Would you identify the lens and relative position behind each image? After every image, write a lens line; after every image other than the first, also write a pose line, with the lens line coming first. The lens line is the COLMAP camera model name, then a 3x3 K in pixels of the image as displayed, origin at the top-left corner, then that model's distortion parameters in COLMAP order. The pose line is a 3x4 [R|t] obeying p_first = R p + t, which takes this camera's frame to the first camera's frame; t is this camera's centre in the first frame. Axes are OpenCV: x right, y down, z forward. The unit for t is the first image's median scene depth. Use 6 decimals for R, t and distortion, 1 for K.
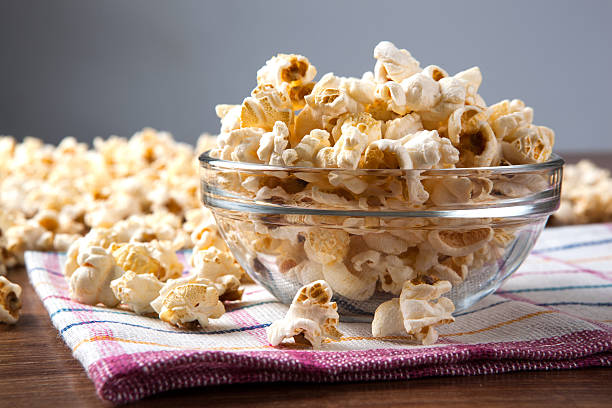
lens RADIAL K [[1269.8, 0, 306.0], [0, 1269.8, 204.0], [0, 0, 1]] dist [0.490236, 0.355630]
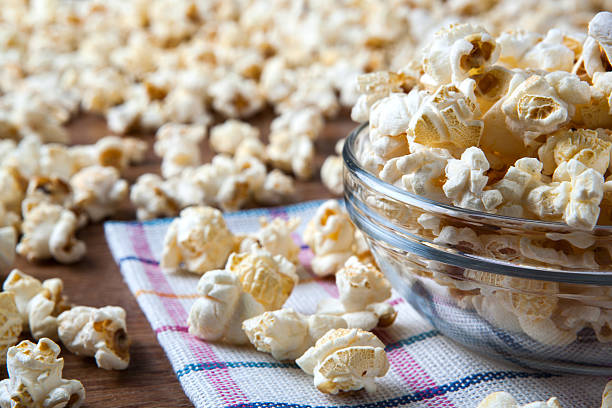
lens RADIAL K [[1269.8, 0, 306.0], [0, 1269.8, 204.0], [0, 0, 1]] dist [0.490236, 0.355630]
pose [[0.999278, -0.018641, 0.033113, -0.143969], [0.010532, 0.973133, 0.230001, -0.204669], [-0.036511, -0.229486, 0.972627, 0.248834]]
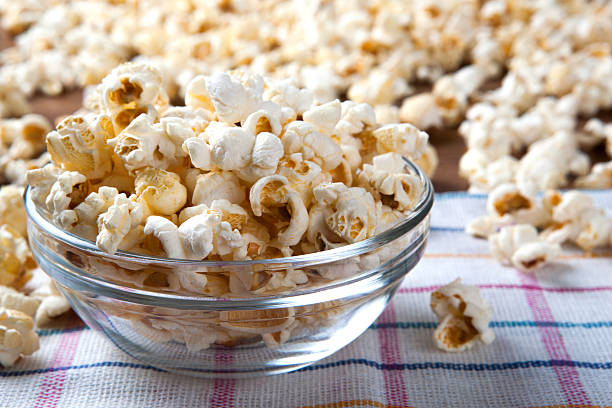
lens RADIAL K [[1269.8, 0, 306.0], [0, 1269.8, 204.0], [0, 0, 1]] dist [0.490236, 0.355630]
pose [[0.952360, 0.115426, -0.282290, 0.389316], [-0.039222, 0.964280, 0.261965, -0.282133], [0.302445, -0.238413, 0.922869, 0.202647]]
